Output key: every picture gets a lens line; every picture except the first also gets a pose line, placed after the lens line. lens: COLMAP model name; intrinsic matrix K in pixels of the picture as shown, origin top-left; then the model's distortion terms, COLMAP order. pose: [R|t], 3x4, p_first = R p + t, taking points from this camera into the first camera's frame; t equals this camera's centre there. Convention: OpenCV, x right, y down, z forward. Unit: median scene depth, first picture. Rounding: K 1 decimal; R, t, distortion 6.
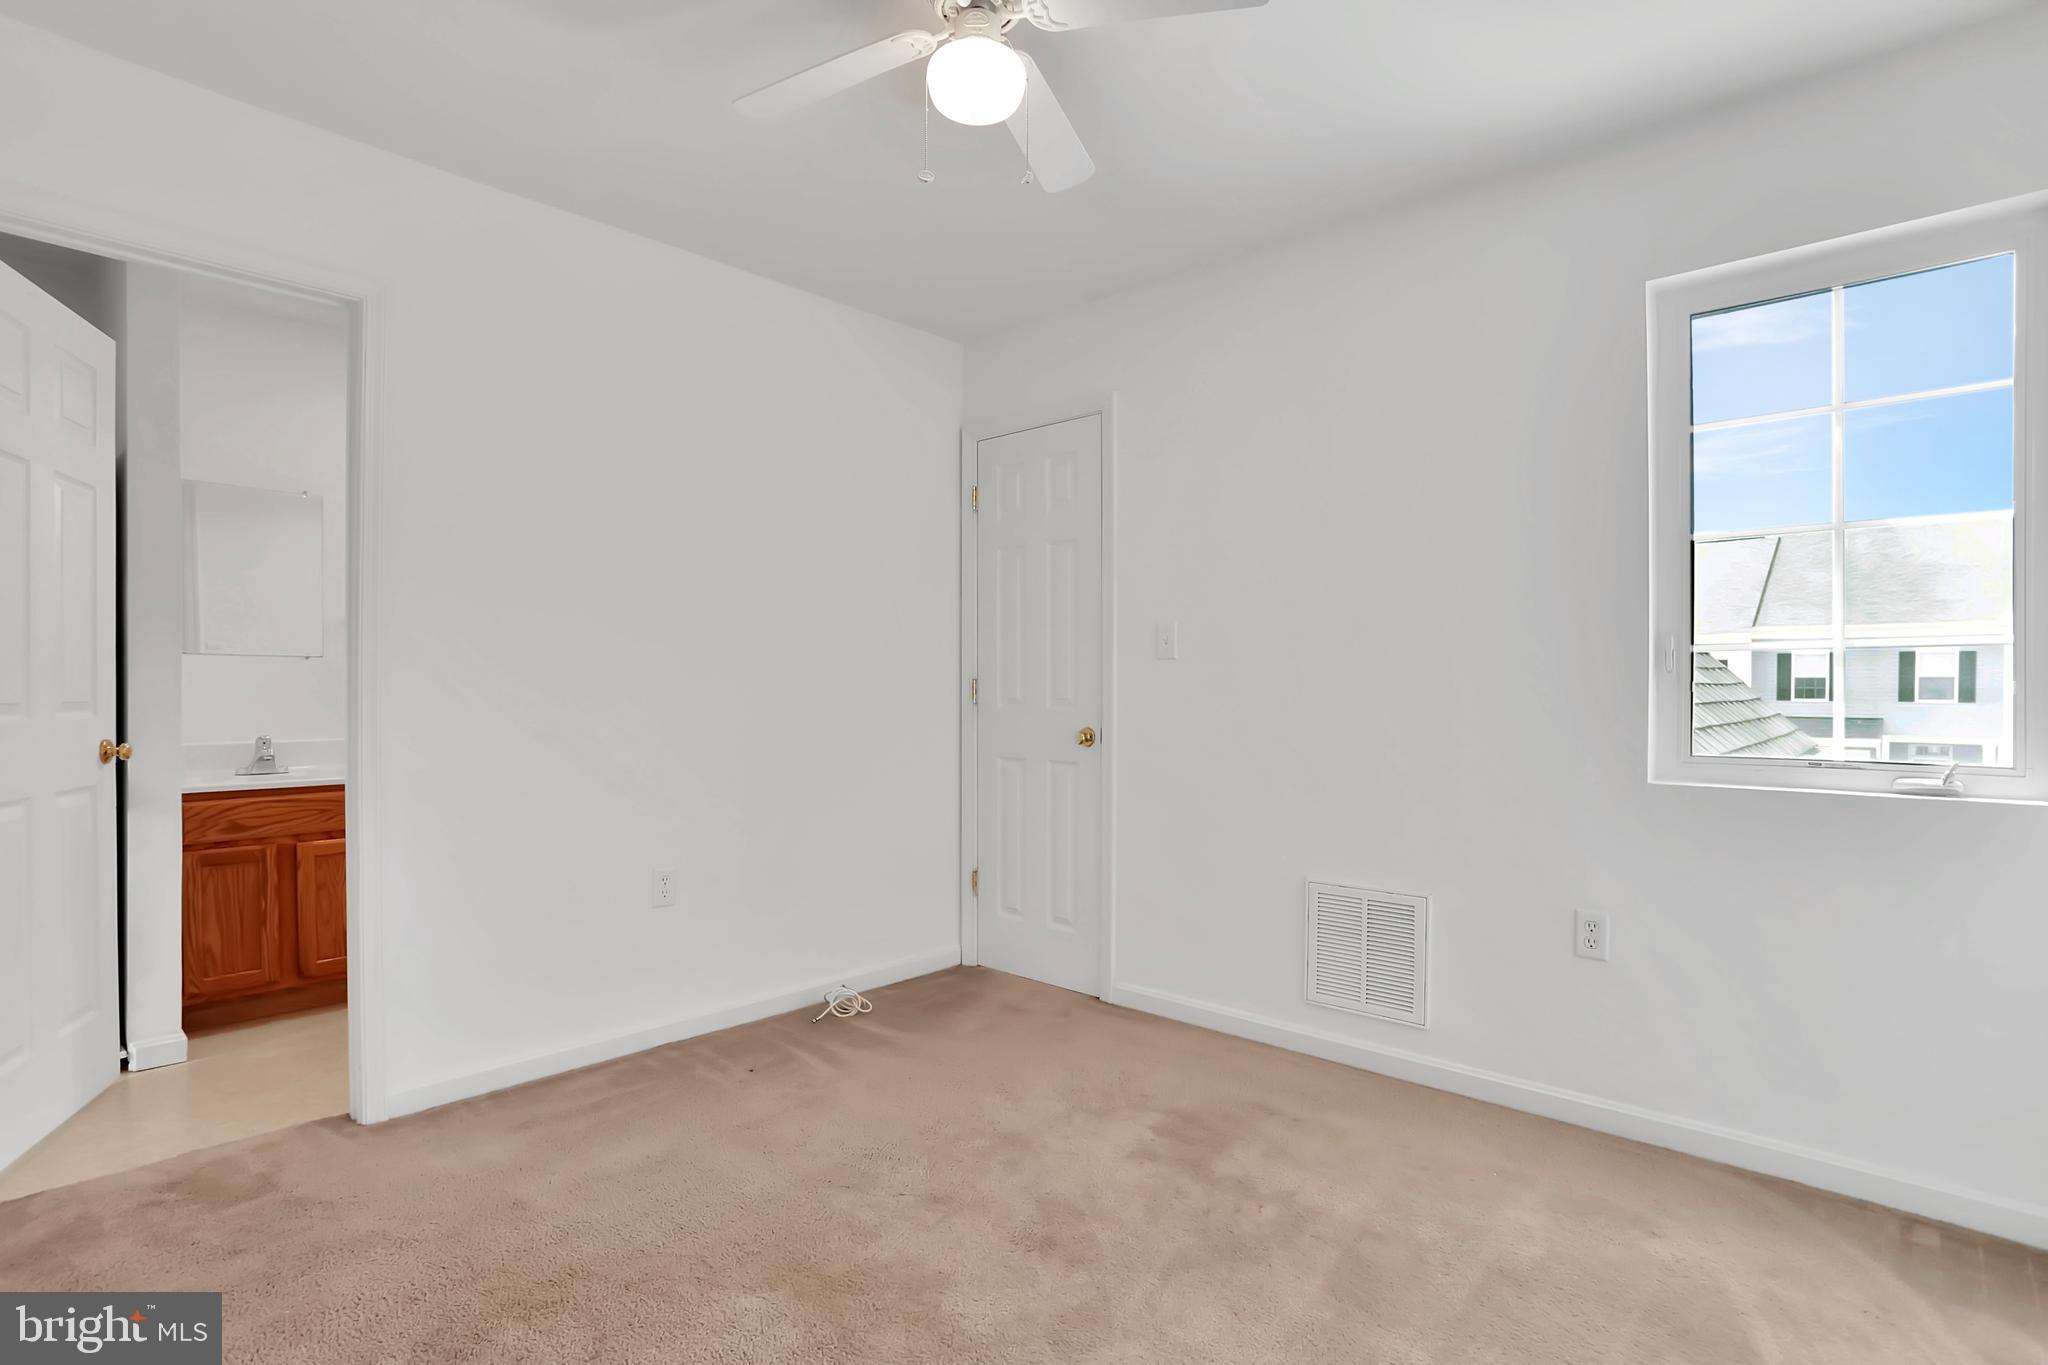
lens RADIAL K [[1027.5, 0, 1009.9], [0, 1027.5, 688.3], [0, 0, 1]] dist [-0.069718, 0.034577]
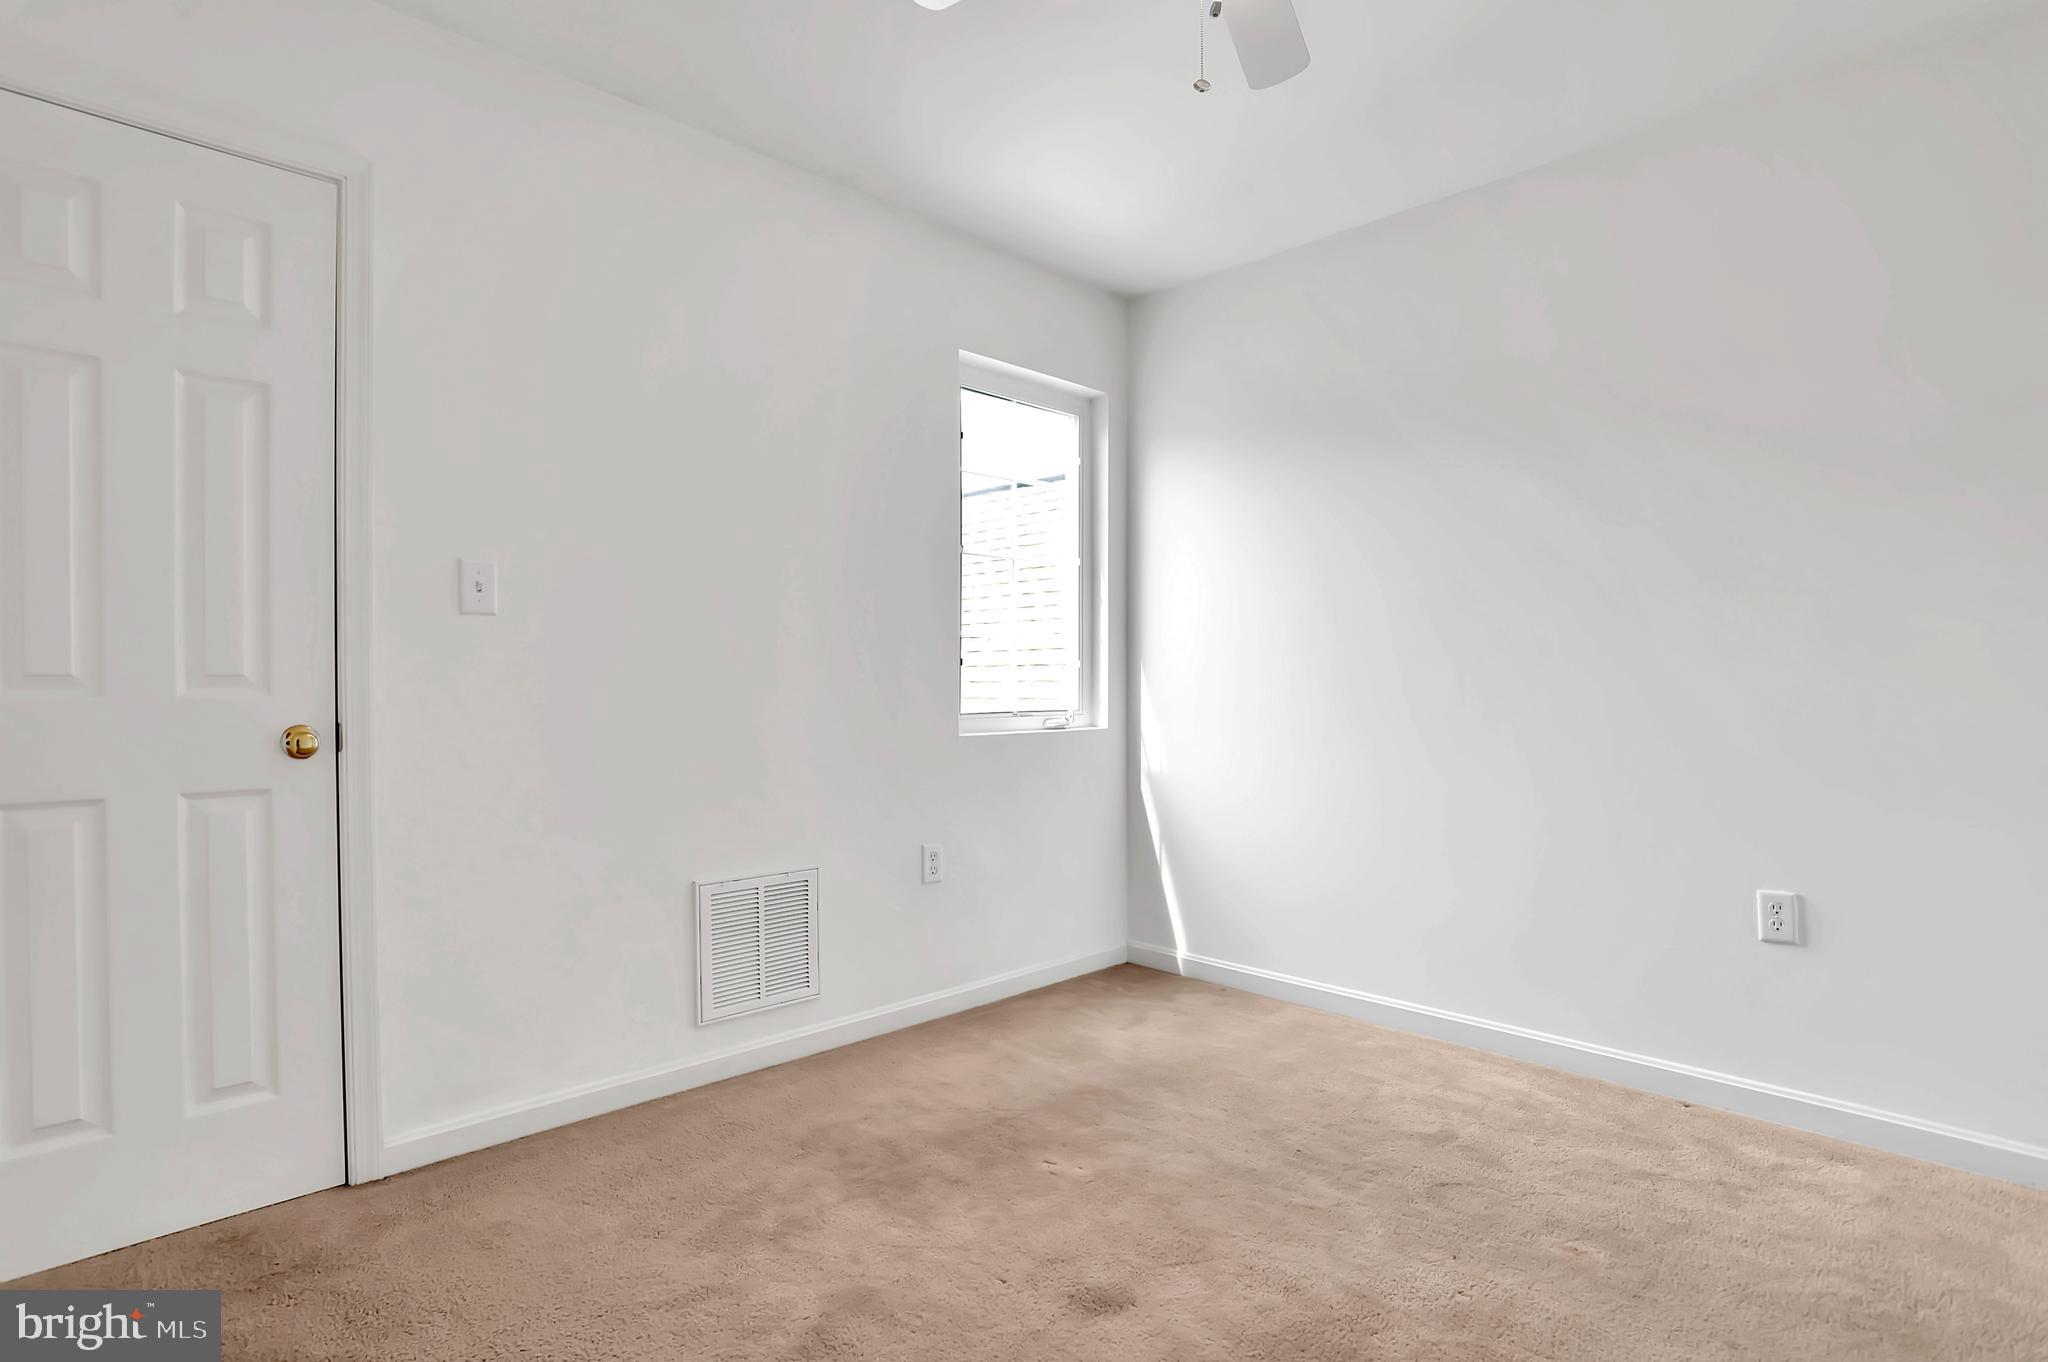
lens RADIAL K [[1027.5, 0, 1009.9], [0, 1027.5, 686.8], [0, 0, 1]] dist [-0.069718, 0.034577]
pose [[0.035488, -0.010217, 0.999318, -0.473525], [0.000649, 0.999948, 0.010201, 0.011615], [-0.999370, 0.000287, 0.035493, 0.605395]]
